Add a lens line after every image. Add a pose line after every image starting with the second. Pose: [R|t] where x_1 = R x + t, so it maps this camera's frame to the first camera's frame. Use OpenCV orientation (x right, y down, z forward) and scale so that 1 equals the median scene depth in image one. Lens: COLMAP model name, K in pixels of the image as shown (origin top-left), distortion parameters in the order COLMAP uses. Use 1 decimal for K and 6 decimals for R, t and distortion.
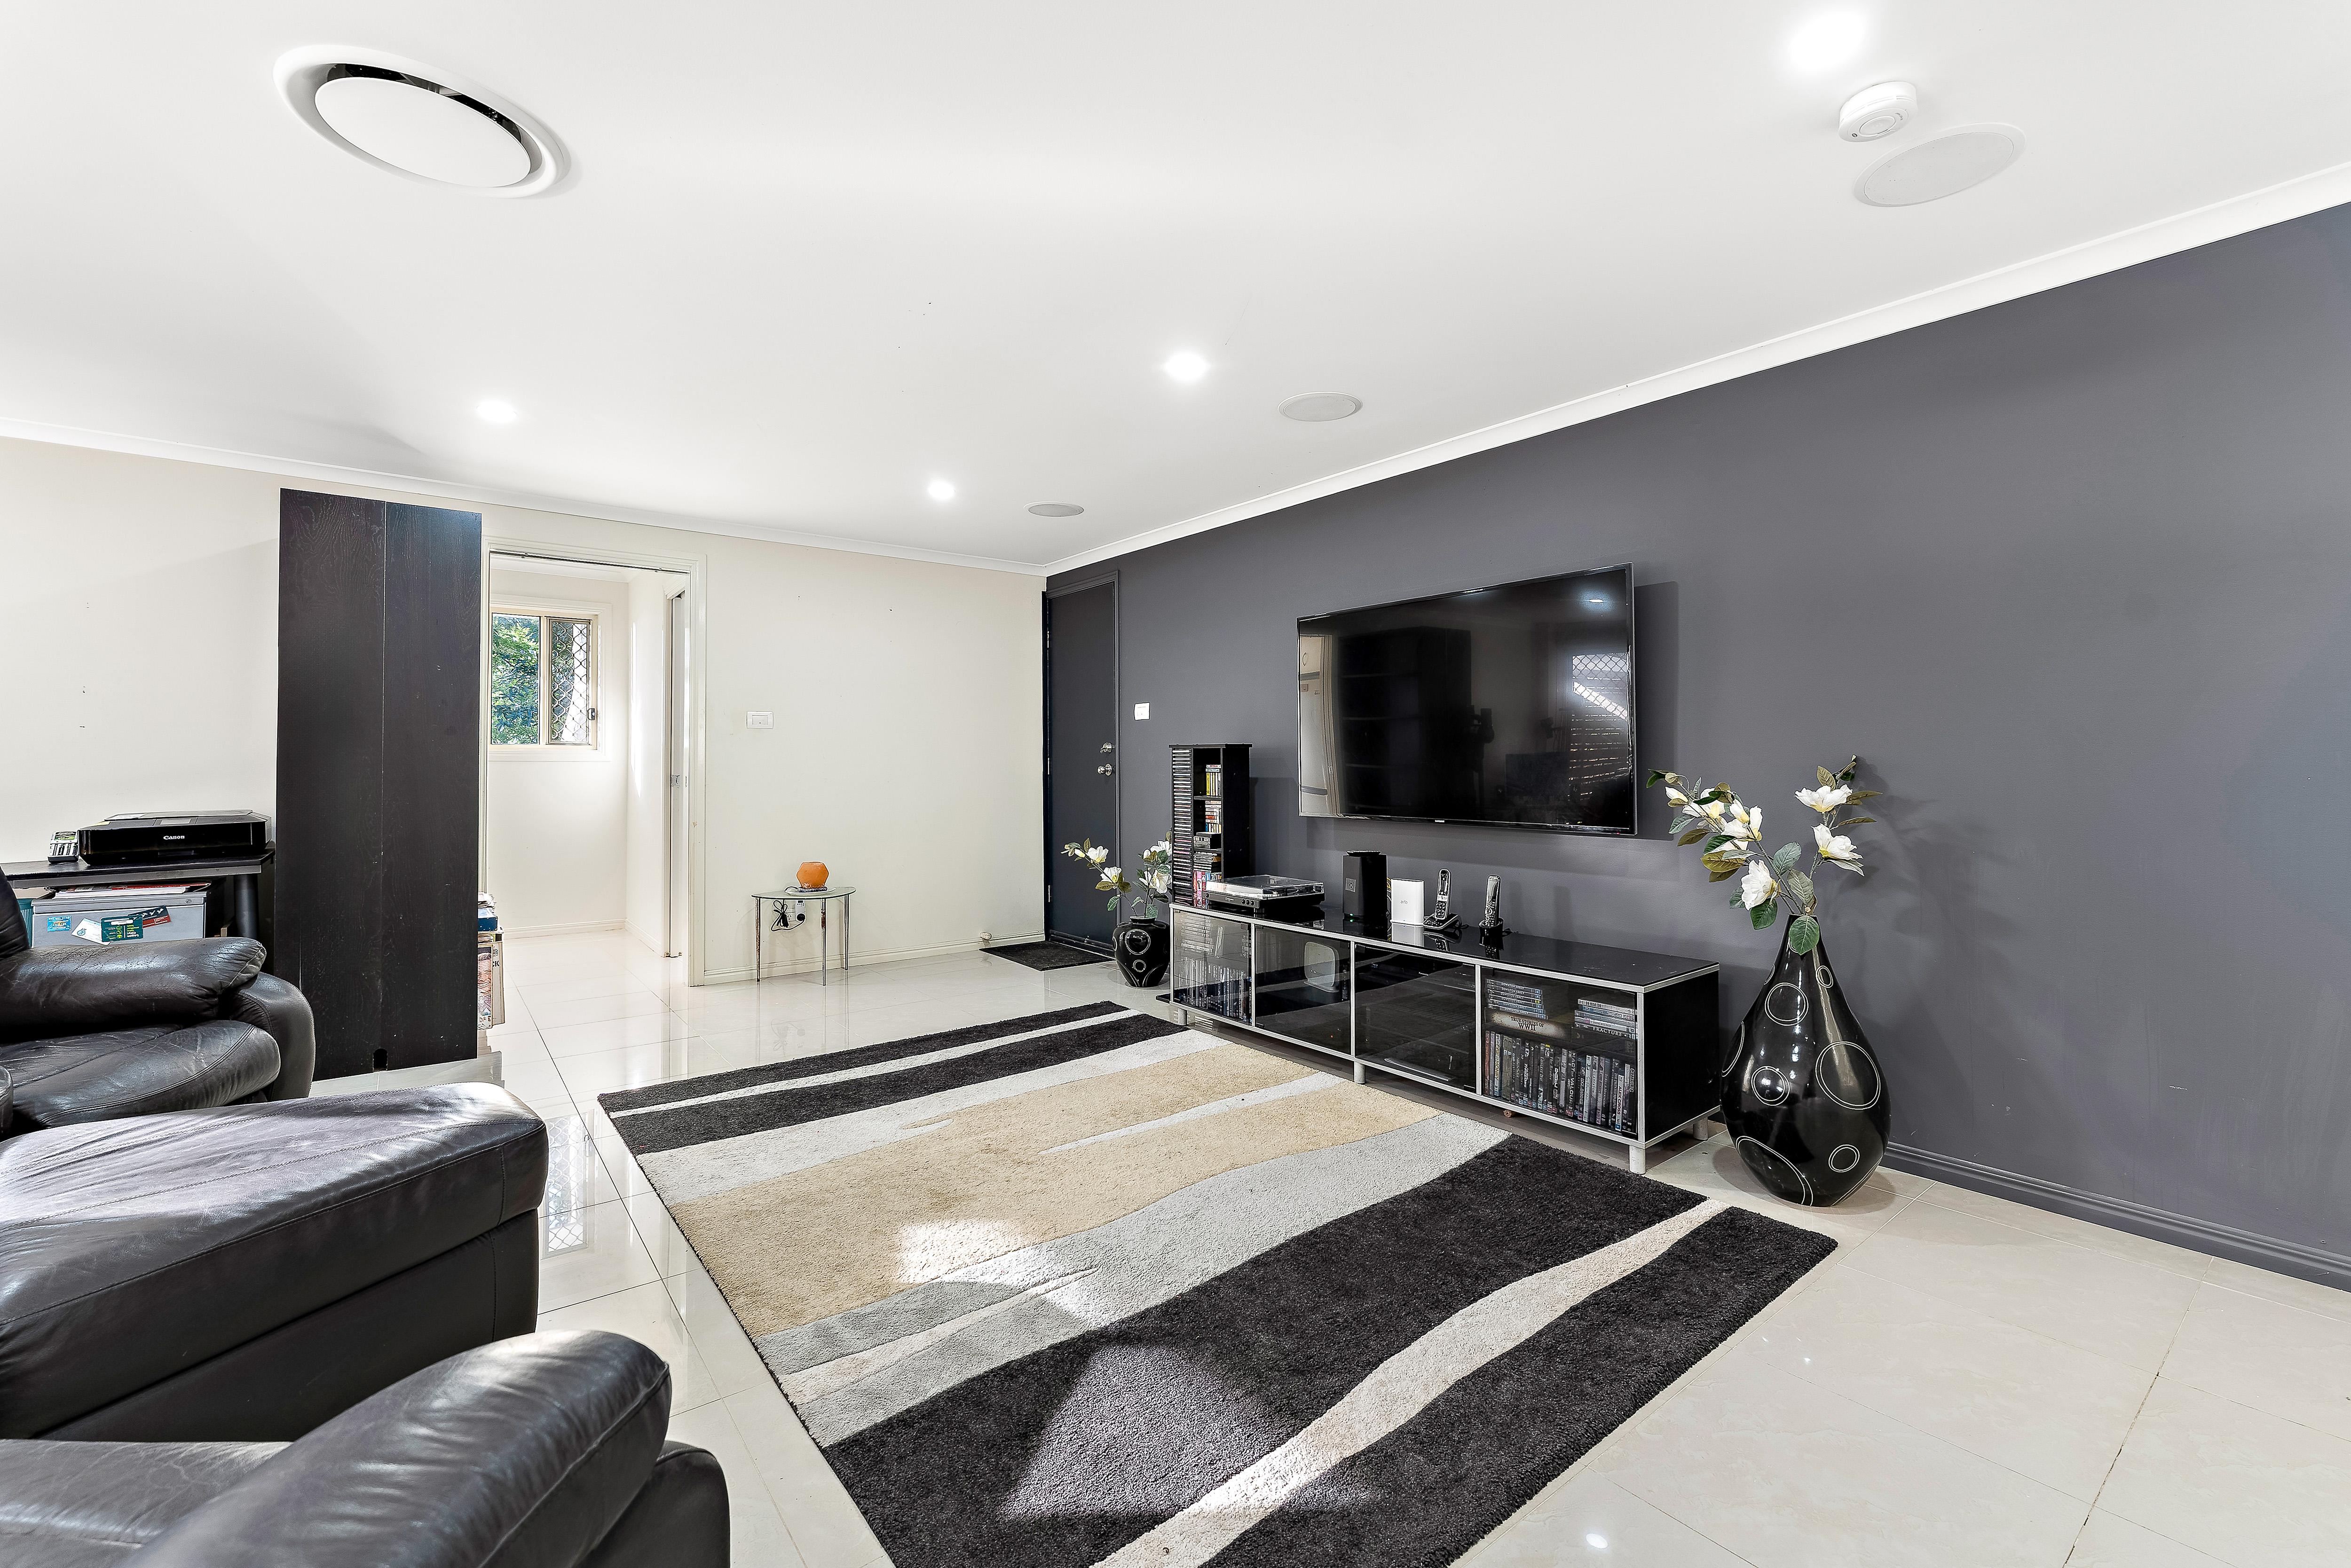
lens RADIAL K [[967.1, 0, 1189.8], [0, 967.1, 761.6], [0, 0, 1]] dist [-0.003197, -0.001950]
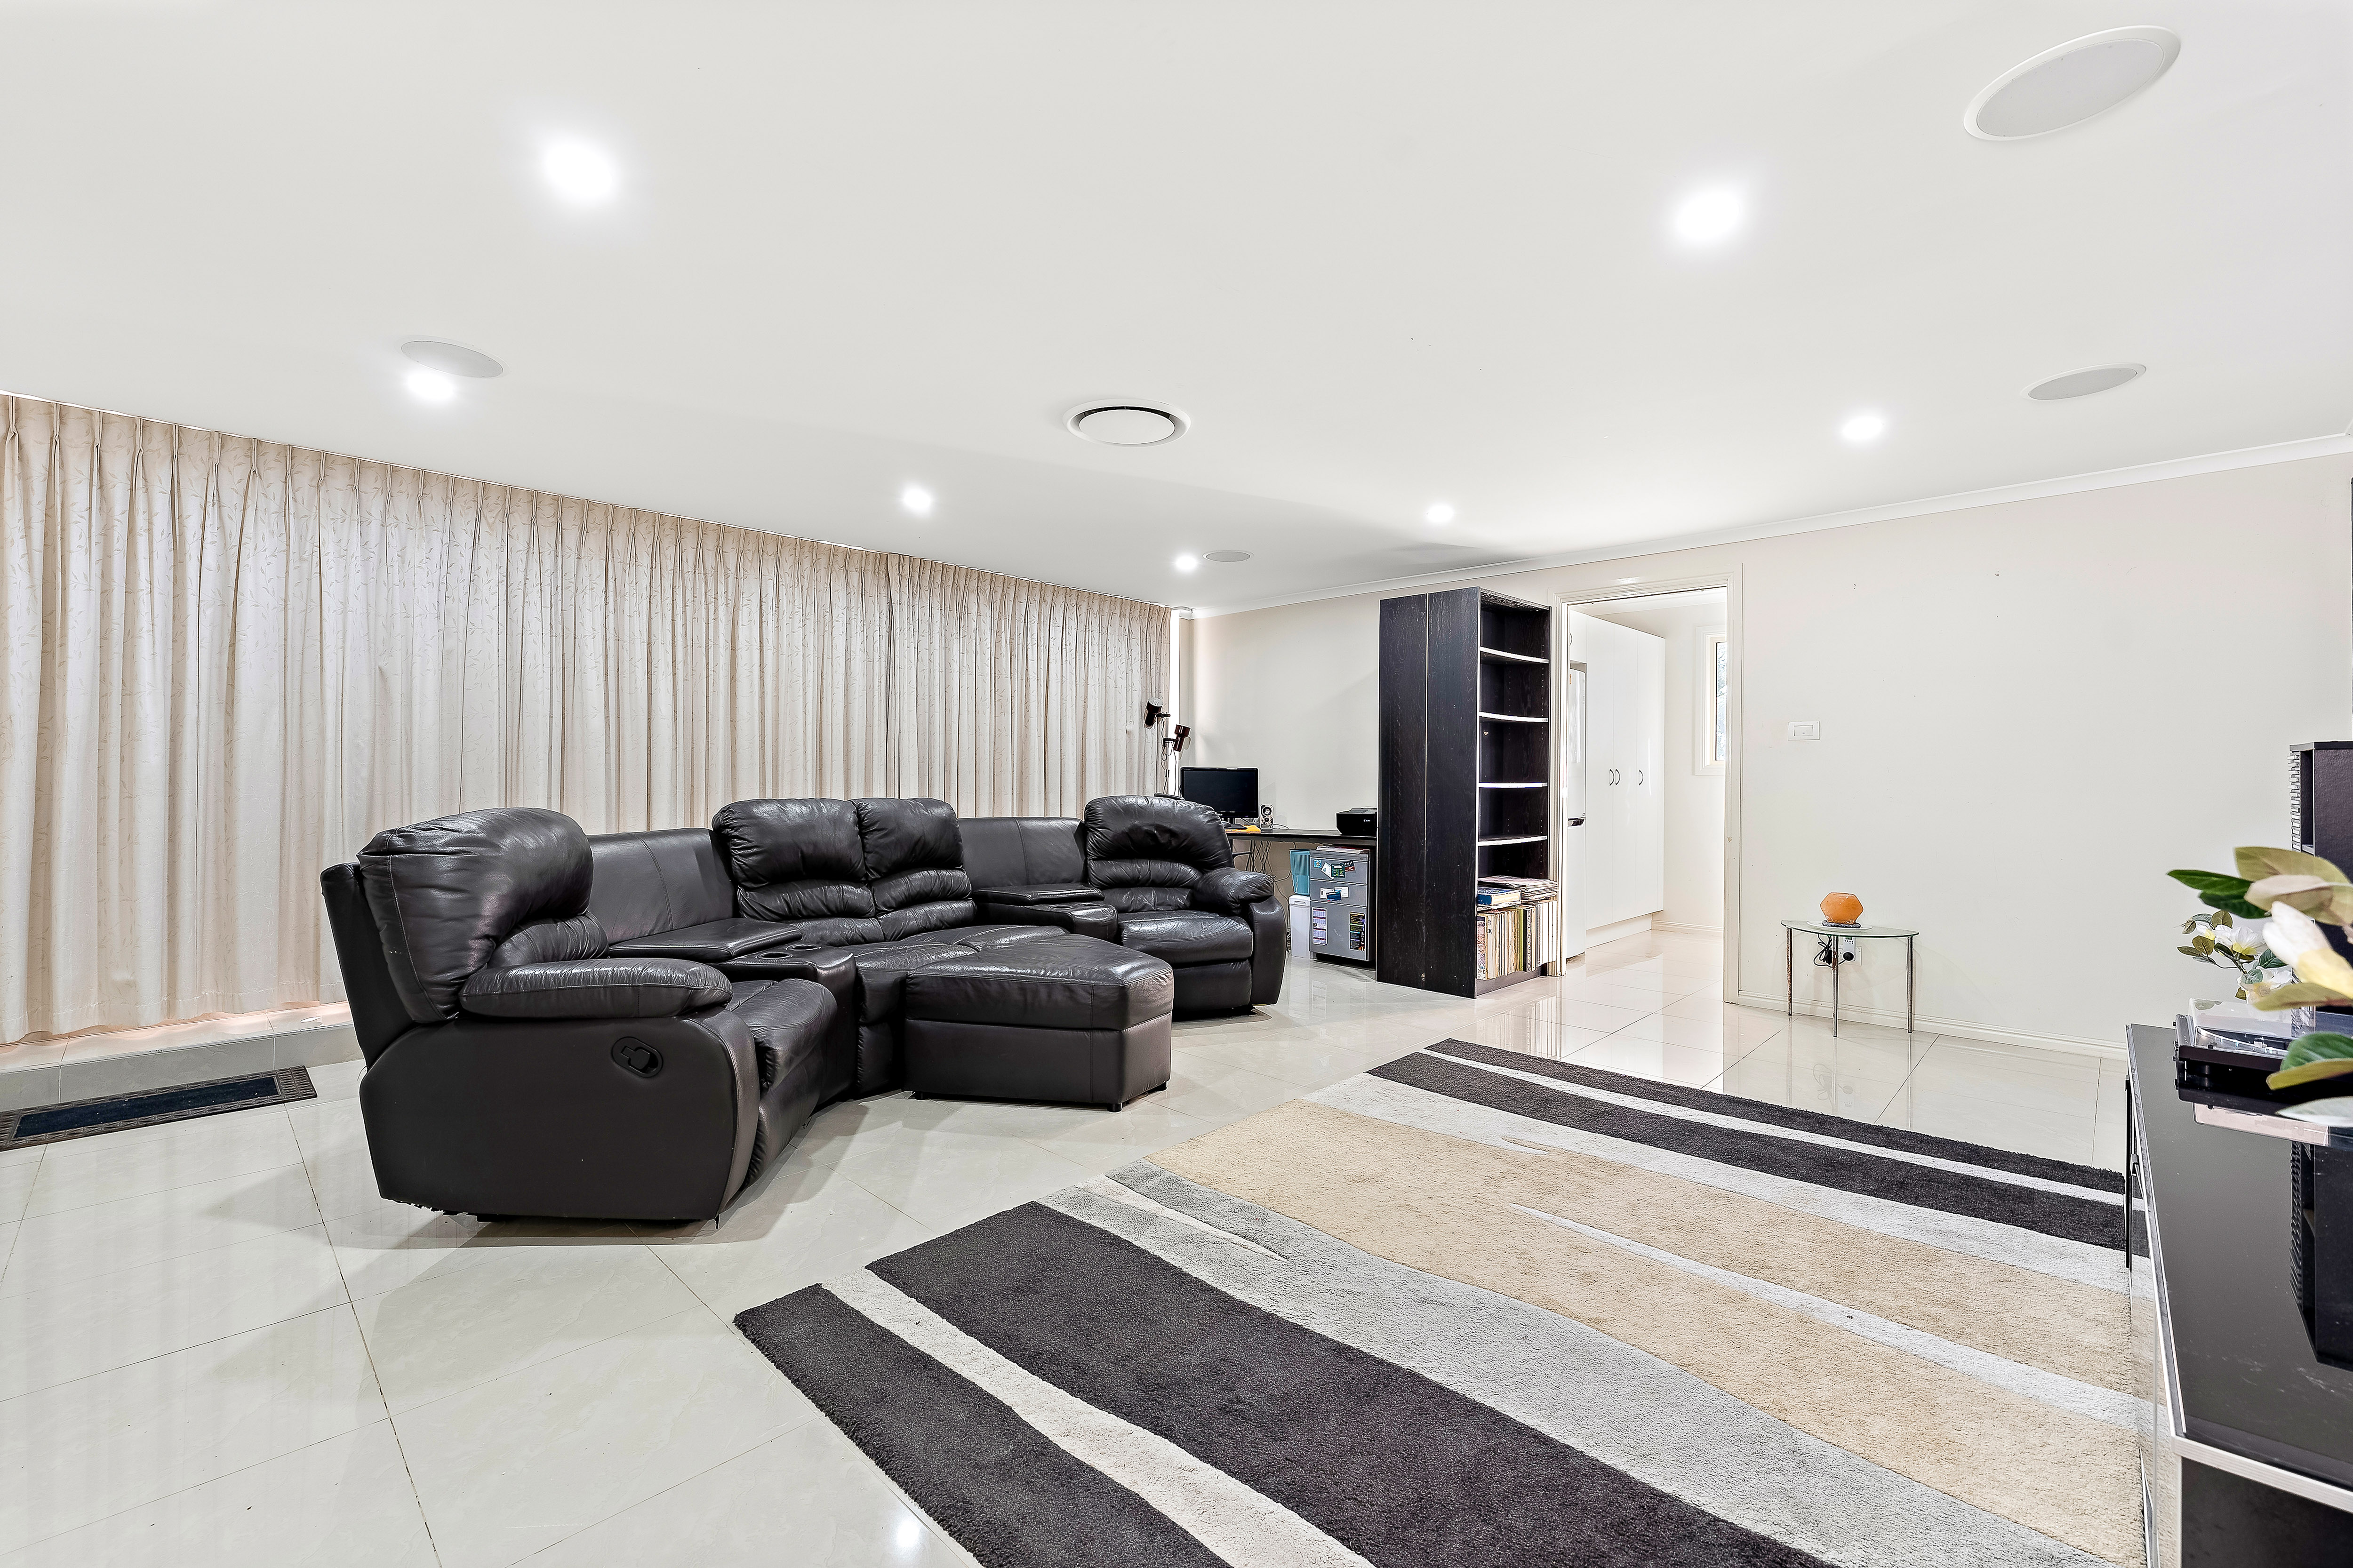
lens RADIAL K [[968.0, 0, 1194.6], [0, 968.0, 784.7], [0, 0, 1]] dist [-0.003197, -0.001950]
pose [[0.153274, 0.006796, -0.988160, 0.554934], [-0.001571, 0.999977, 0.006634, 0.005733], [0.988182, 0.000536, 0.153281, 0.456914]]
